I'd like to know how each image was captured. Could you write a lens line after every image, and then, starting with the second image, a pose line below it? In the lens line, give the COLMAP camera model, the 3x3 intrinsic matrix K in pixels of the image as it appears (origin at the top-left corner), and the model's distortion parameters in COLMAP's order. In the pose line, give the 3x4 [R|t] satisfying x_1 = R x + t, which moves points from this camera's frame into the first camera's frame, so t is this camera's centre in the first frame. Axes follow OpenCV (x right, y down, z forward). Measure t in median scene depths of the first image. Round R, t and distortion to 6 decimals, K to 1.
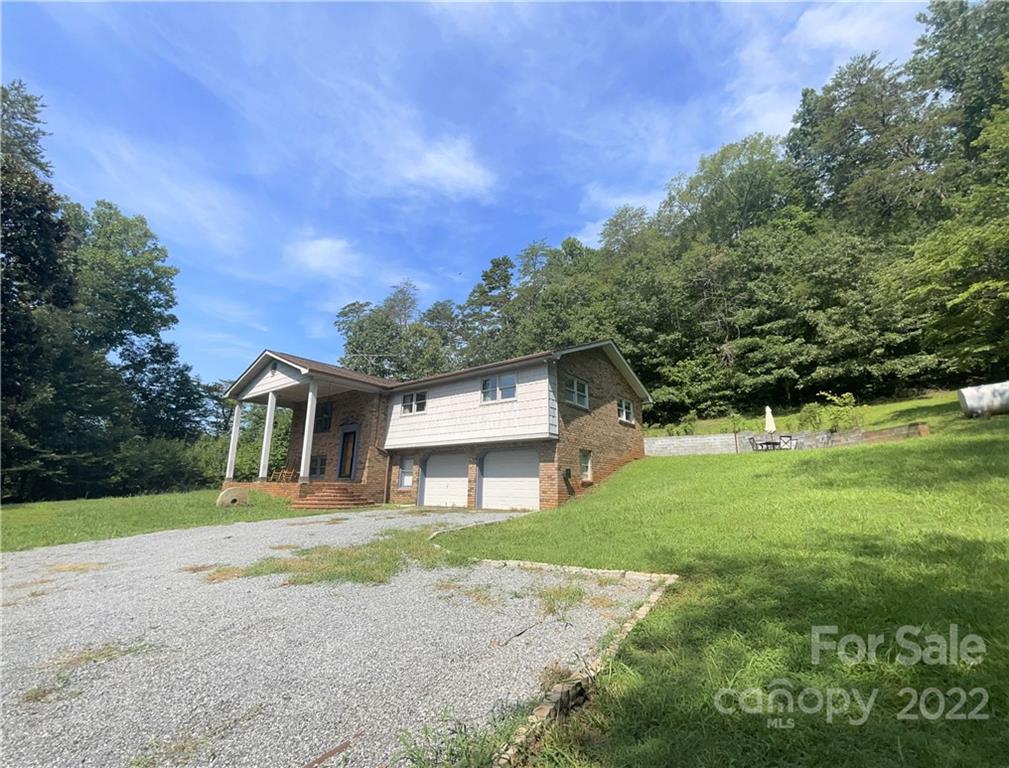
lens RADIAL K [[439.6, 0, 508.0], [0, 439.6, 382.1], [0, 0, 1]] dist [-0.025408, 0.000632]
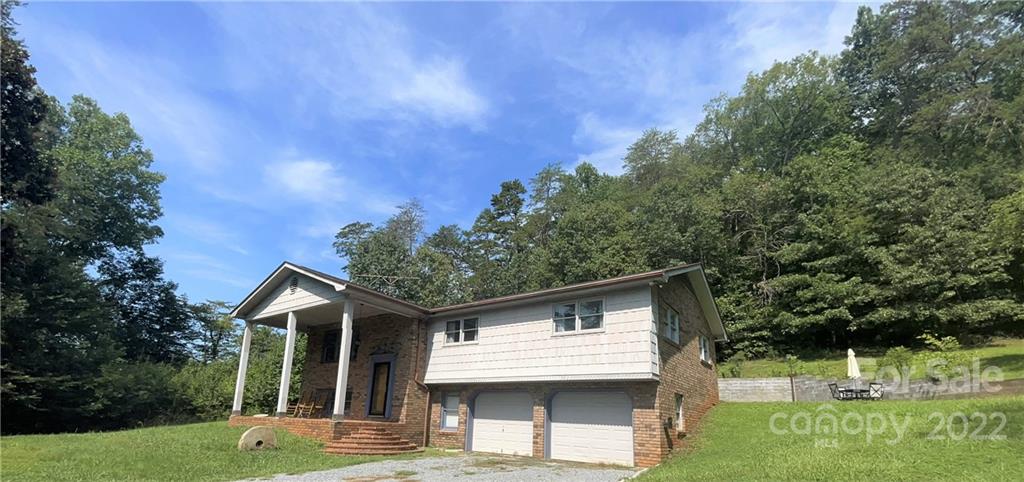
lens RADIAL K [[444.7, 0, 501.3], [0, 444.7, 333.3], [0, 0, 1]] dist [-0.018533, -0.003150]
pose [[0.999134, 0.035464, 0.021767, -0.093566], [-0.036295, 0.998578, 0.039055, 0.009093], [-0.020351, -0.039811, 0.999000, 0.079907]]
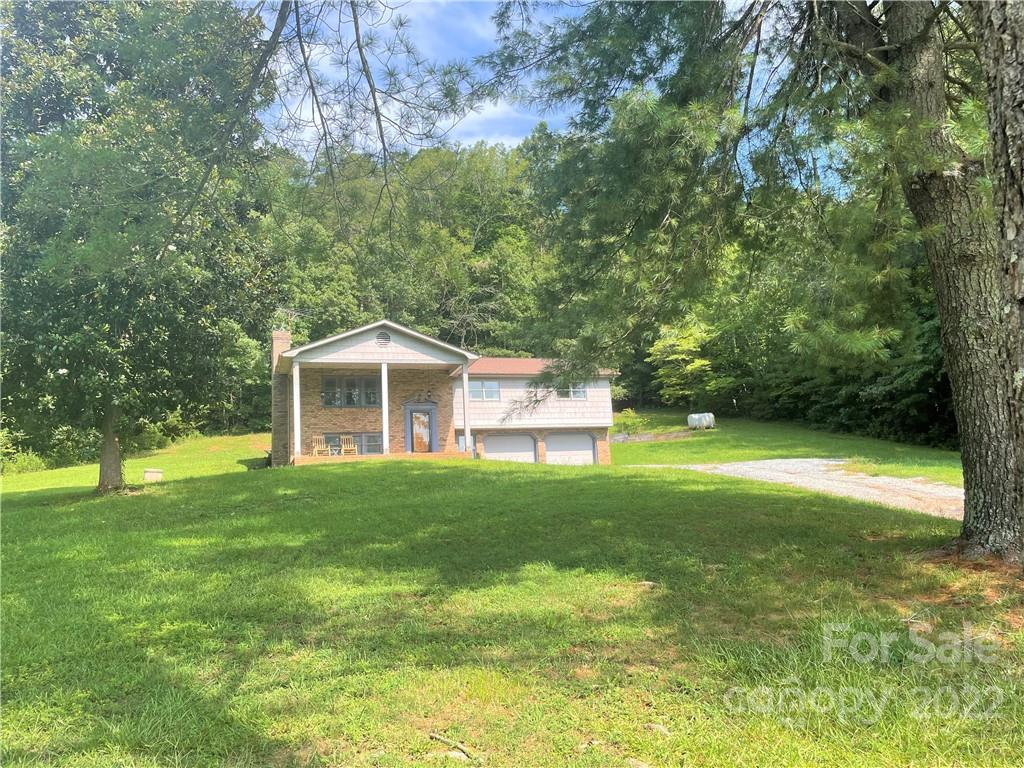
lens RADIAL K [[783.2, 0, 521.4], [0, 783.2, 381.2], [0, 0, 1]] dist [0.056108, -0.071592]
pose [[0.538199, 0.107625, 0.835918, -1.146298], [-0.137651, 0.989720, -0.038802, 0.054437], [-0.831501, -0.094182, 0.547481, -0.136718]]
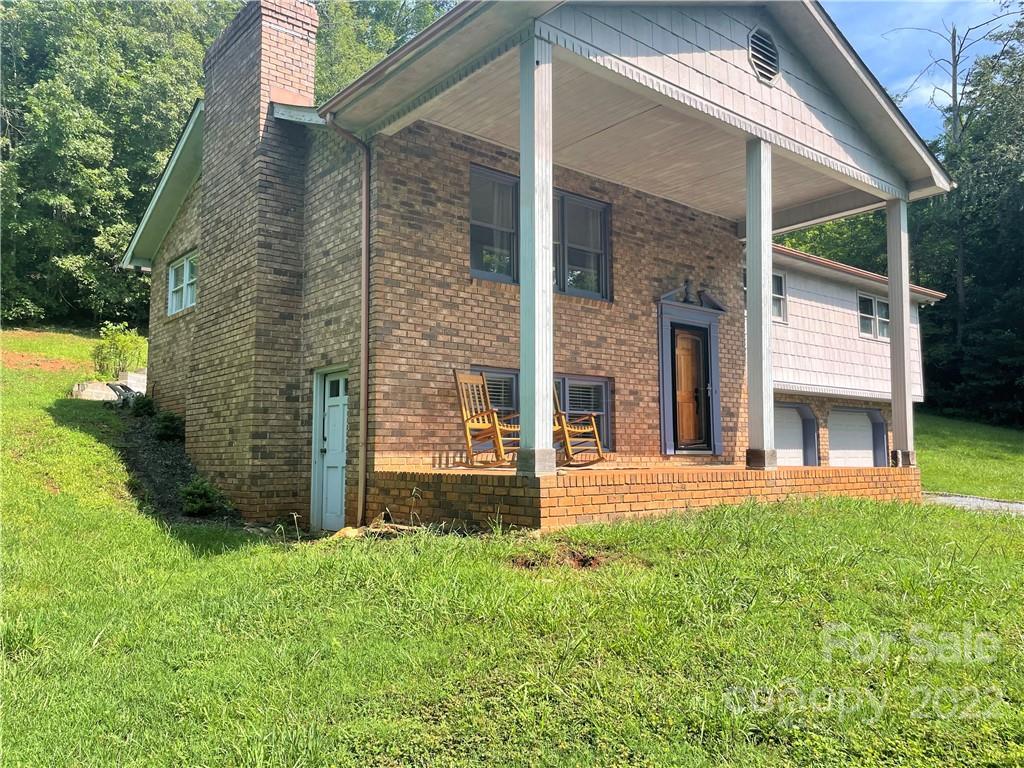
lens RADIAL K [[783.2, 0, 502.3], [0, 783.2, 389.9], [0, 0, 1]] dist [0.056108, -0.071592]
pose [[0.214365, 0.066124, 0.974513, -0.653386], [-0.232146, 0.972567, -0.014927, 0.135436], [-0.948766, -0.223029, 0.223835, 0.629592]]
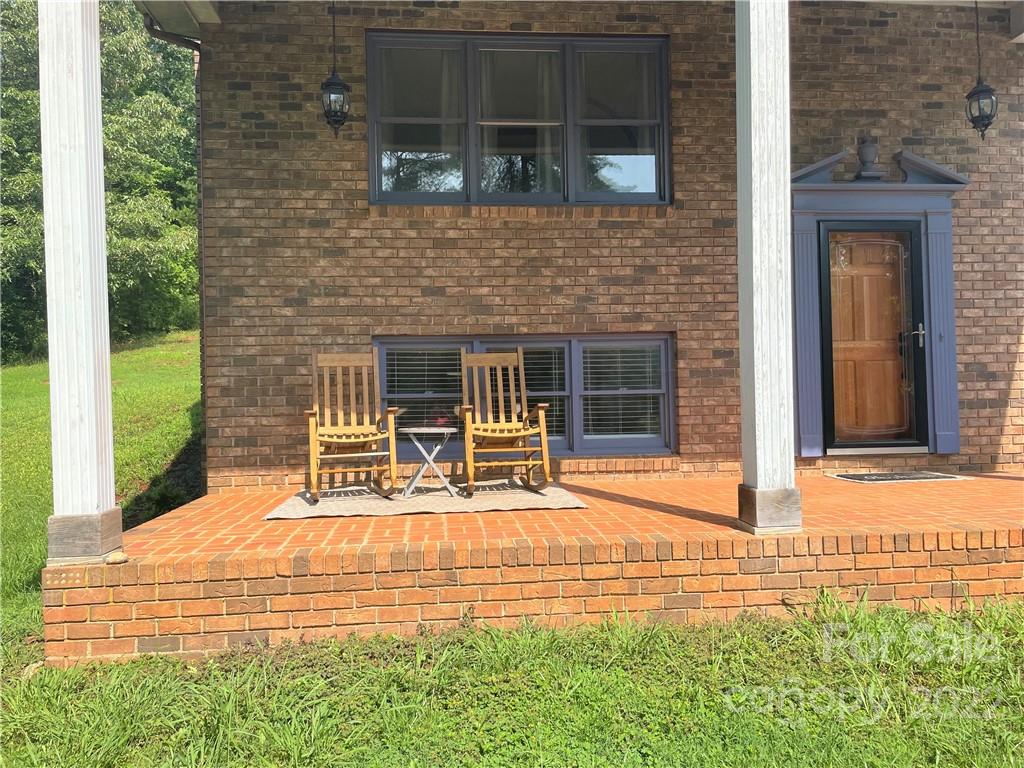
lens RADIAL K [[783.2, 0, 505.5], [0, 783.2, 387.6], [0, 0, 1]] dist [0.056108, -0.071592]
pose [[0.730037, -0.022563, 0.683035, -0.466623], [-0.134899, 0.975032, 0.176392, 0.094221], [-0.669961, -0.220914, 0.708766, 0.533488]]
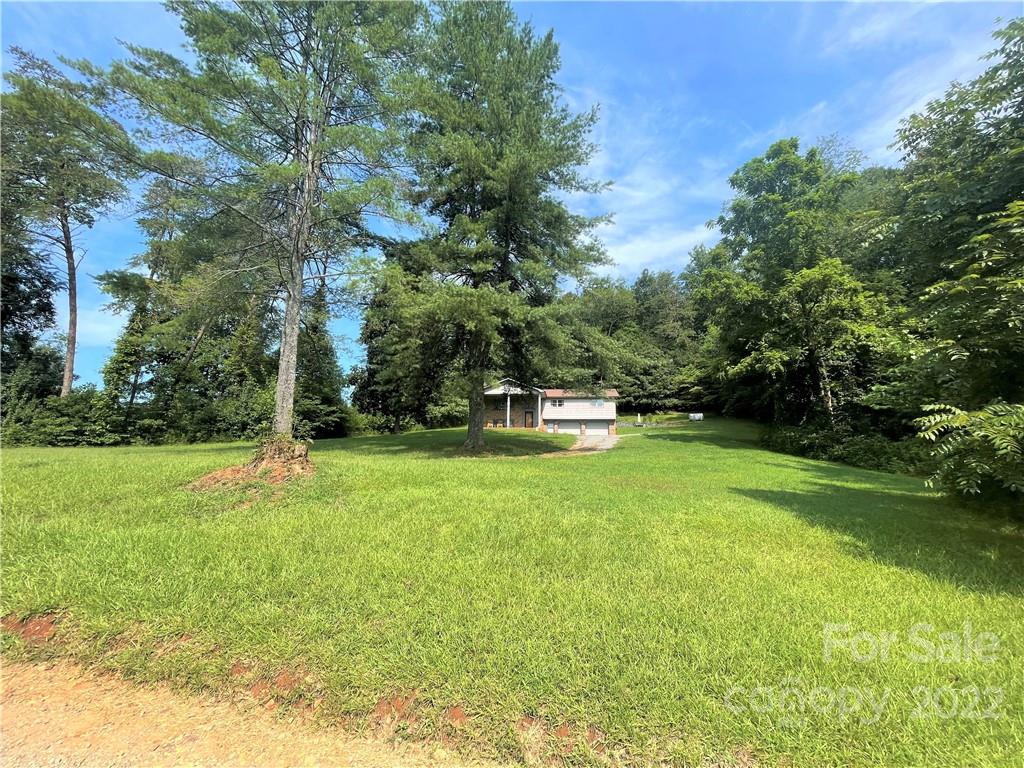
lens RADIAL K [[410.2, 0, 513.8], [0, 410.2, 386.8], [0, 0, 1]] dist [-0.000195, -0.000001]
pose [[0.869123, 0.107313, 0.482814, -1.053239], [-0.128460, 0.991656, 0.010831, -0.030467], [-0.477623, -0.071436, 0.875656, -0.714487]]
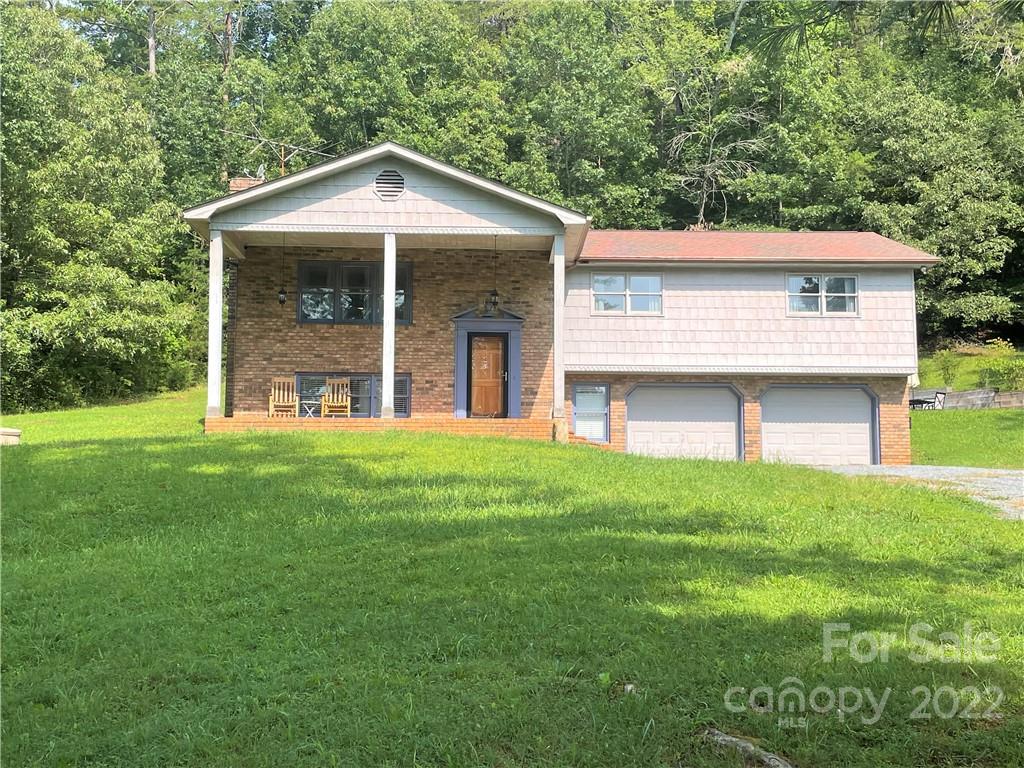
lens RADIAL K [[1194.9, 0, 516.8], [0, 1194.9, 381.4], [0, 0, 1]] dist [0.092160, 0.000000]
pose [[0.769261, 0.067221, 0.635389, -0.785543], [-0.148871, 0.985937, 0.075930, 0.037945], [-0.621350, -0.153001, 0.768450, -0.076106]]
